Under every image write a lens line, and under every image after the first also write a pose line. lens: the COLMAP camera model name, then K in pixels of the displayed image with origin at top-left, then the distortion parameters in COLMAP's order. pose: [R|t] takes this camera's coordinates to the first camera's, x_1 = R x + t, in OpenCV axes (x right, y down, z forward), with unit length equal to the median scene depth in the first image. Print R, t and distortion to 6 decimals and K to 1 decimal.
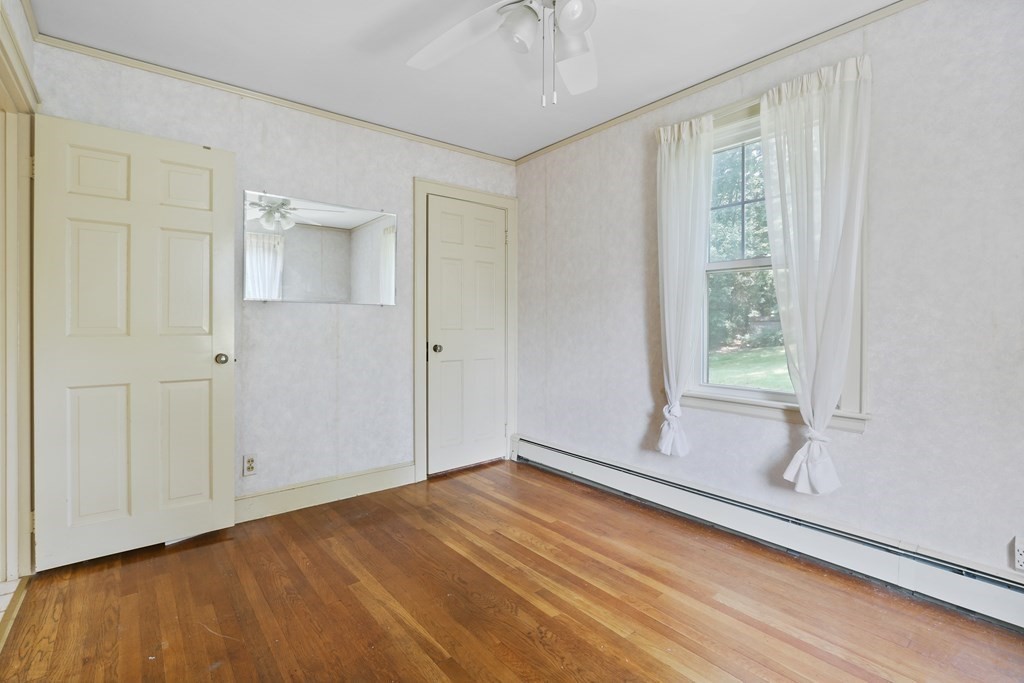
lens RADIAL K [[484.7, 0, 506.2], [0, 484.7, 339.8], [0, 0, 1]] dist [-0.016260, -0.000088]
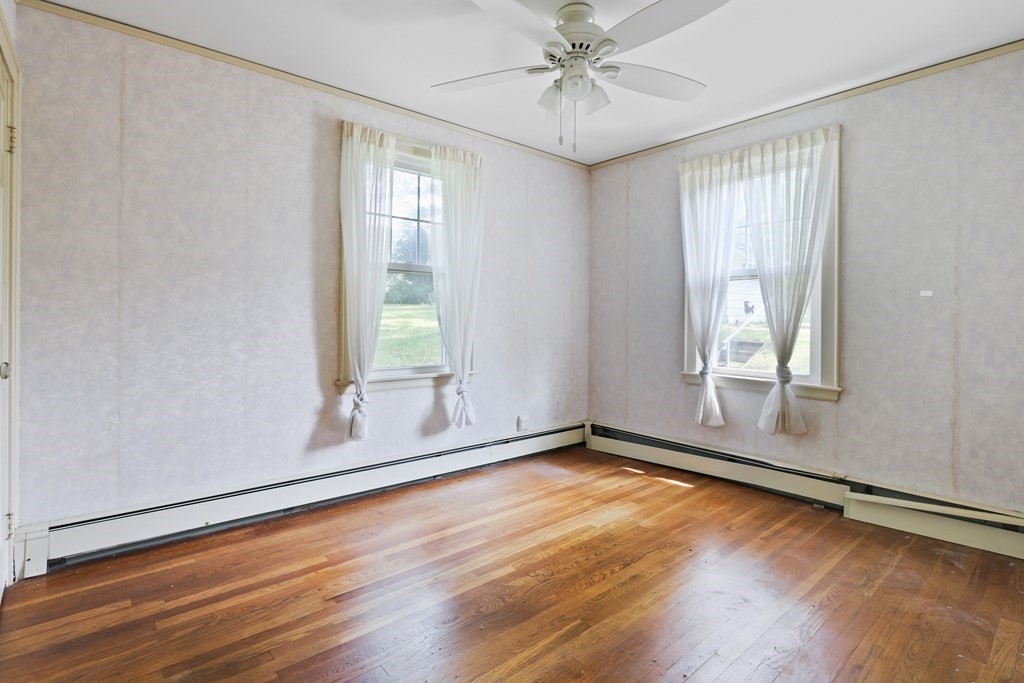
lens RADIAL K [[489.9, 0, 511.8], [0, 489.9, 329.9], [0, 0, 1]] dist [-0.002203, -0.000334]
pose [[-0.036837, -0.026662, 0.998966, -0.778658], [0.022571, 0.999367, 0.027505, -0.025476], [-0.999066, 0.023561, -0.036212, 0.758299]]
